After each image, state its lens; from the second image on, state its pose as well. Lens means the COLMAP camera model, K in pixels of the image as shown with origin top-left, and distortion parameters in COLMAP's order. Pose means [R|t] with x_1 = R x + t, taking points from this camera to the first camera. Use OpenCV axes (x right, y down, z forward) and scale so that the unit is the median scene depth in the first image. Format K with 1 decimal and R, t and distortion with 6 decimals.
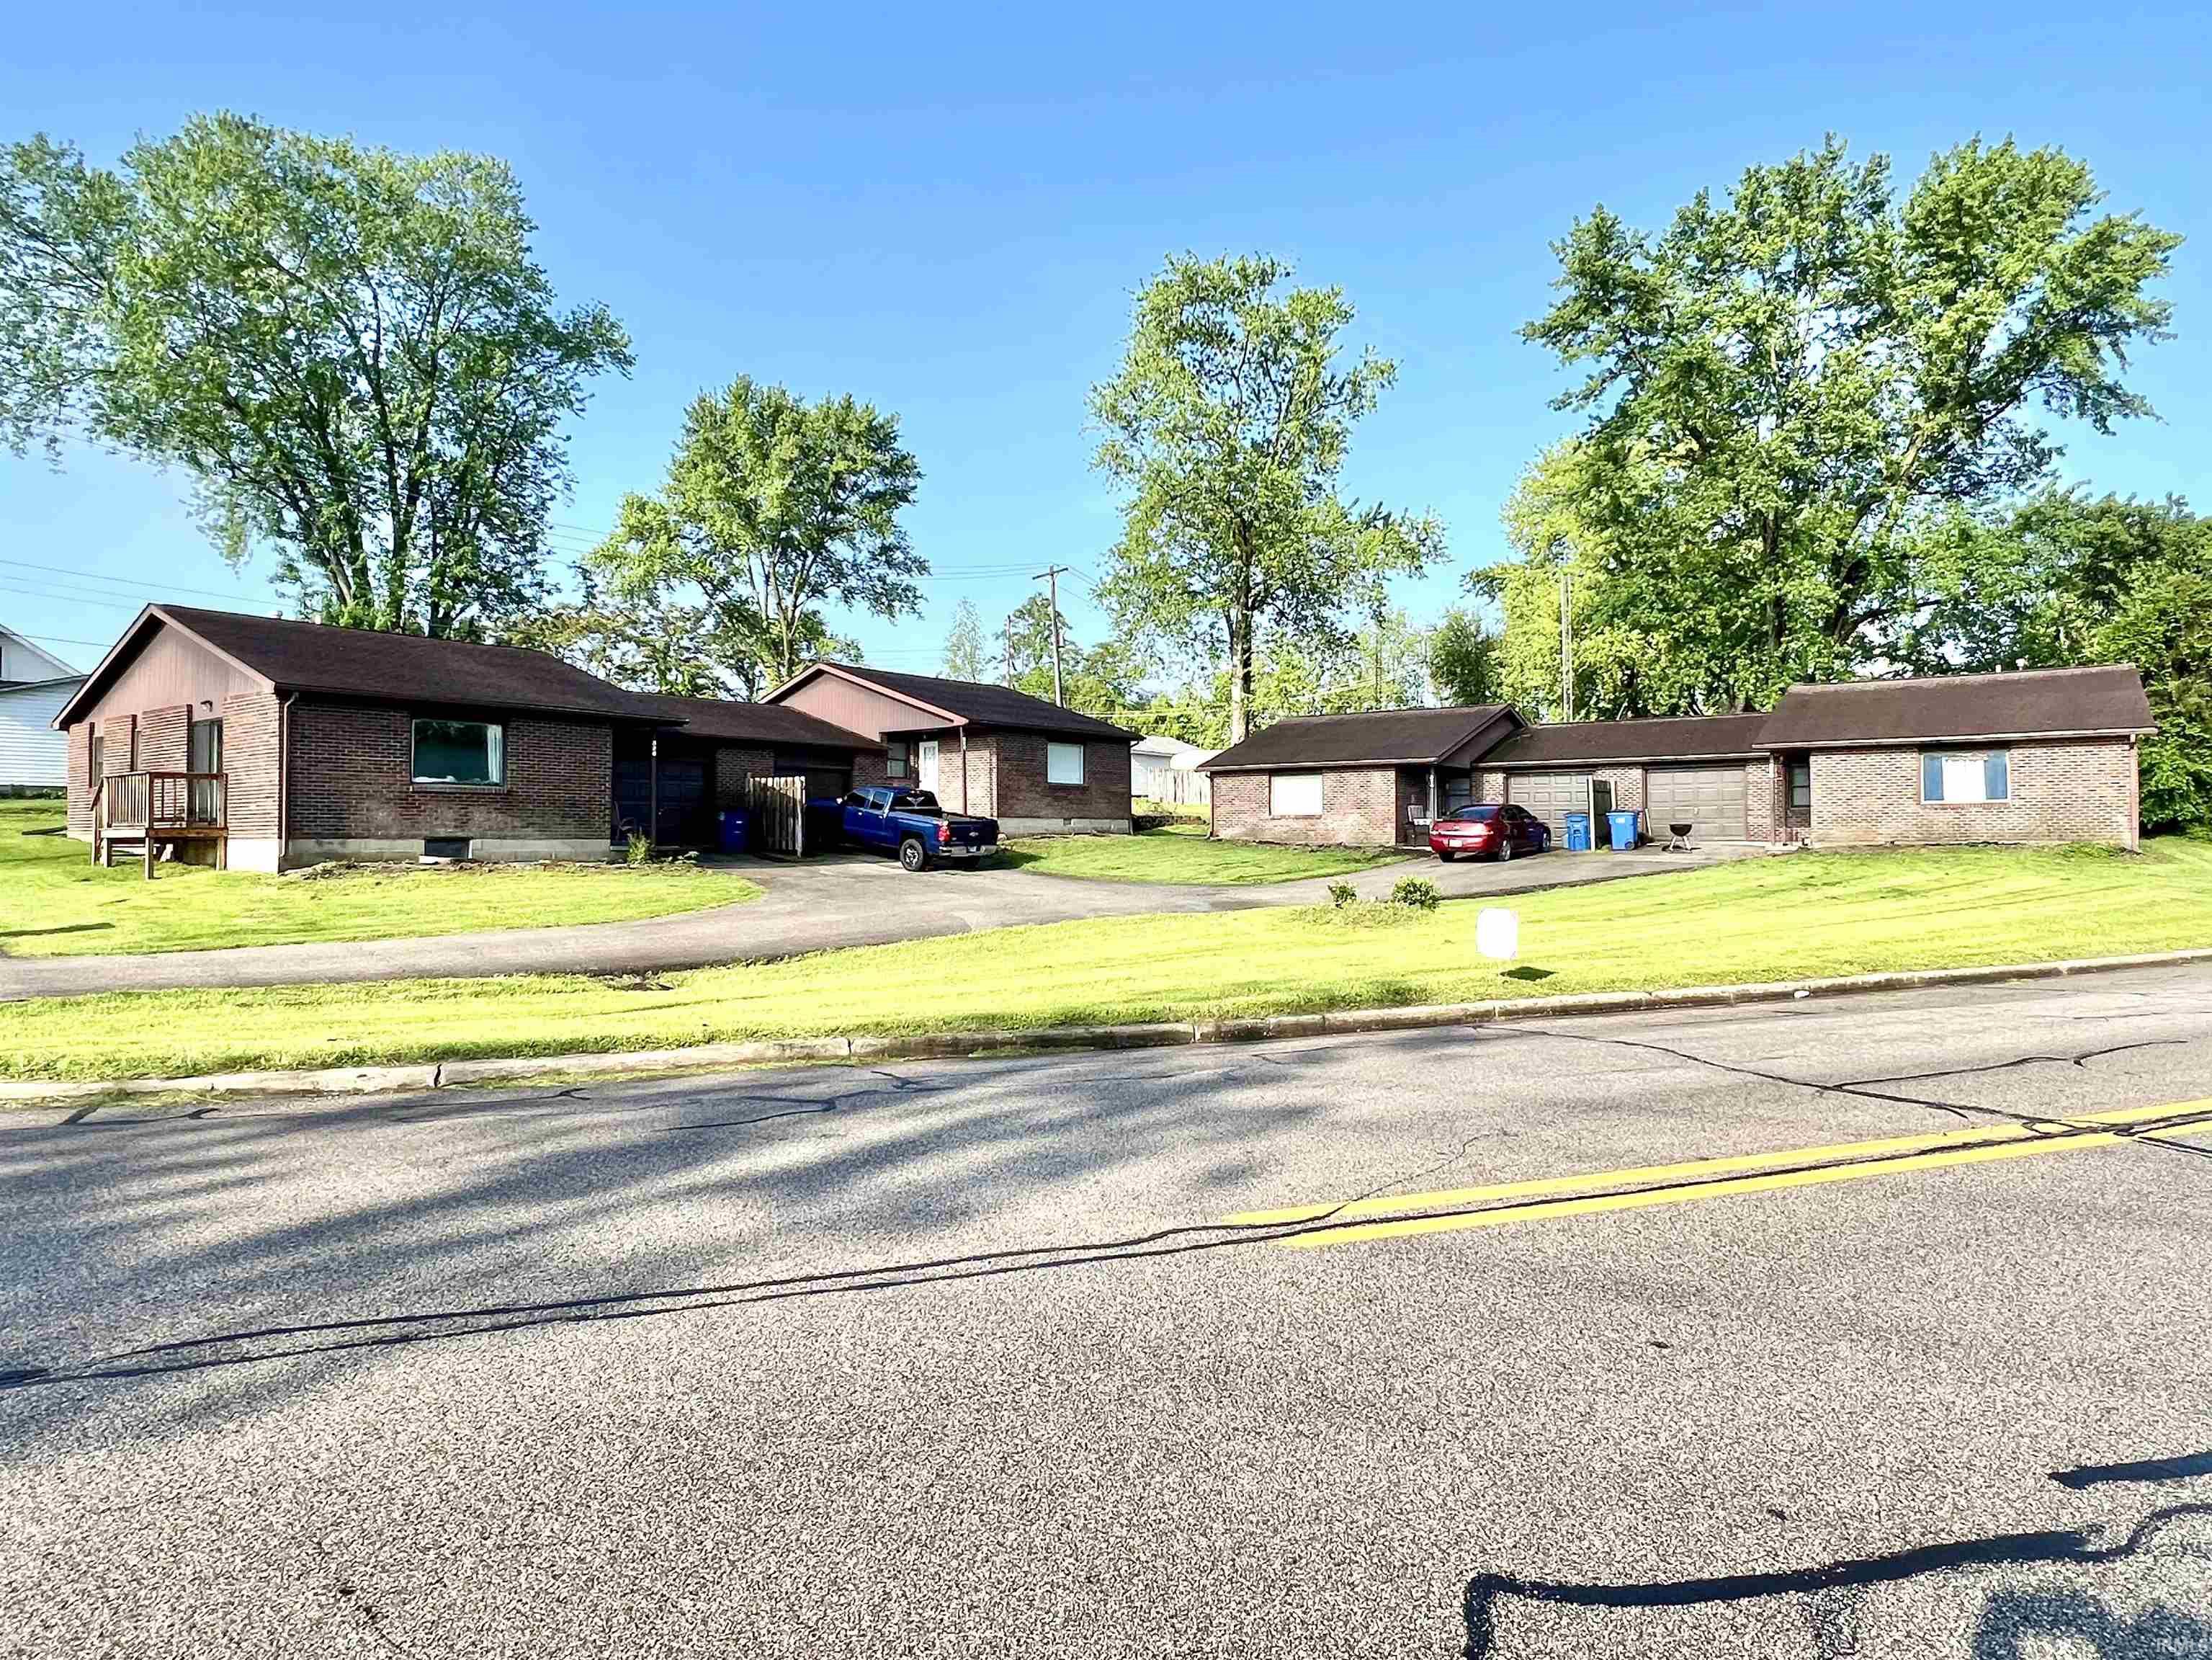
lens RADIAL K [[1158.0, 0, 1147.0], [0, 1158.0, 816.8], [0, 0, 1]] dist [0.001411, 0.000317]
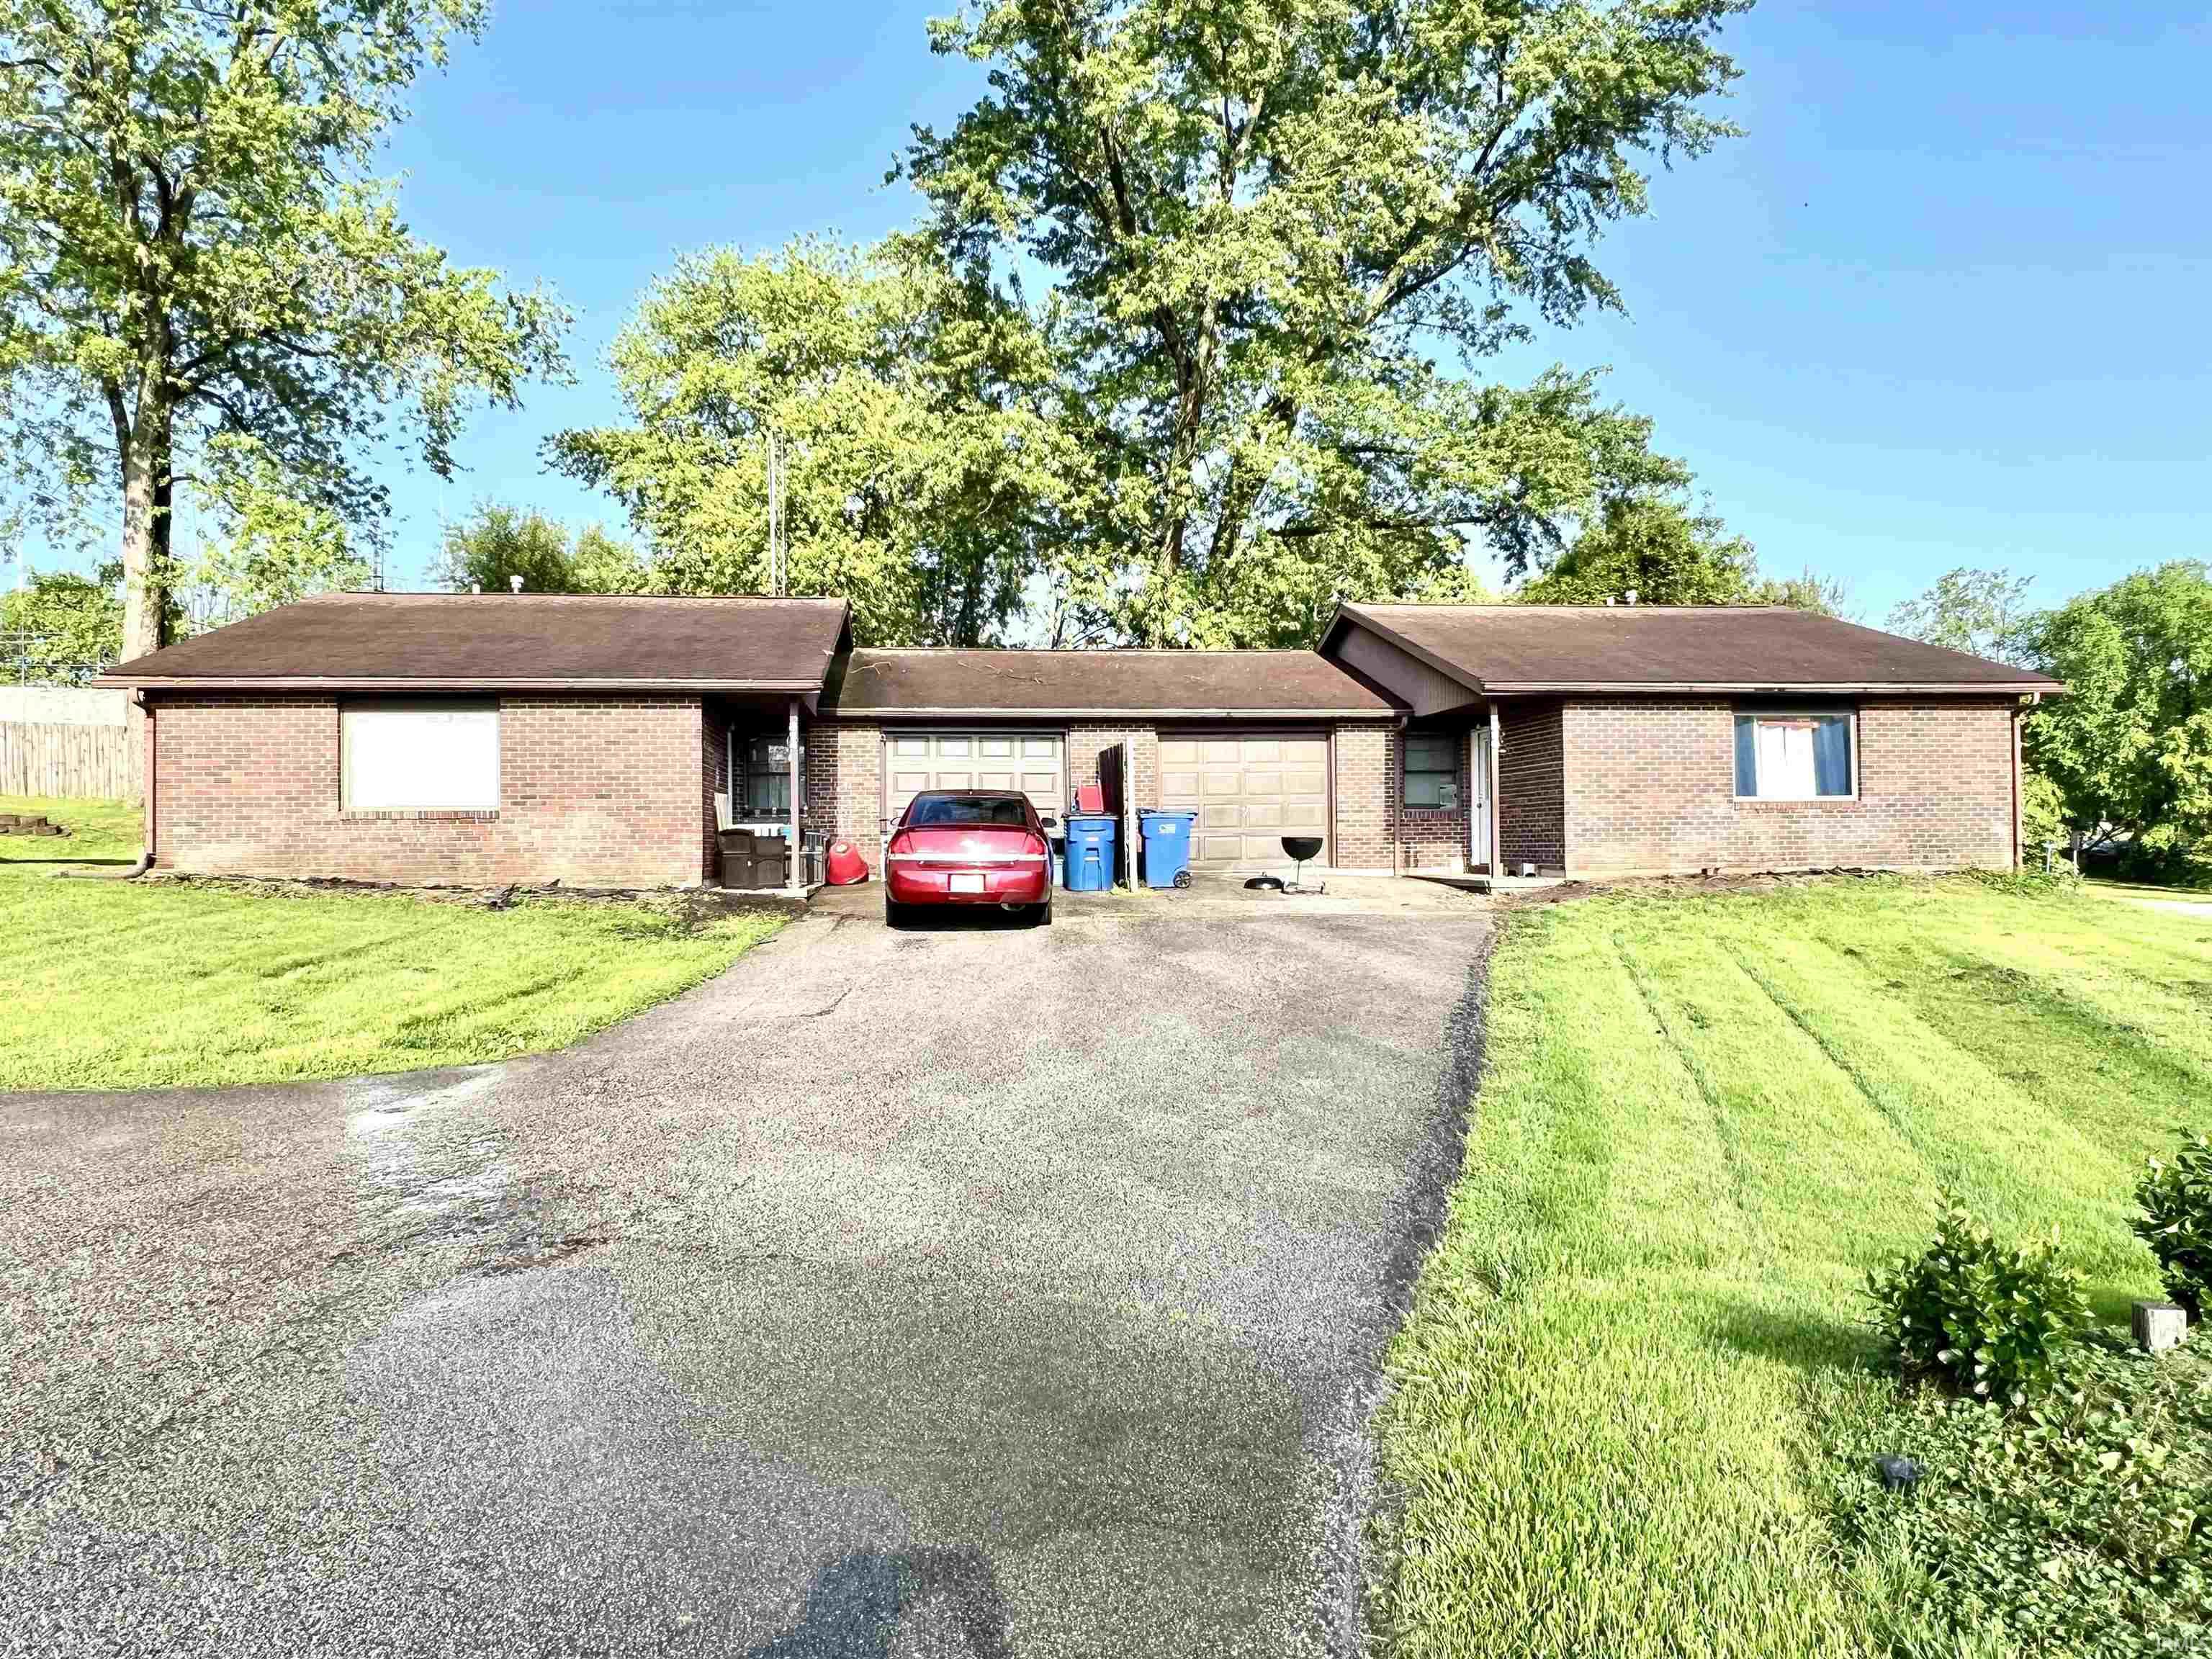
lens RADIAL K [[1415.7, 0, 1106.0], [0, 1415.7, 829.5], [0, 0, 1]] dist [-0.001048, 0.000965]
pose [[0.749319, 0.004235, 0.662195, -0.014630], [-0.006379, 0.999979, 0.000823, 0.002800], [-0.662178, -0.004841, 0.749331, 0.488900]]
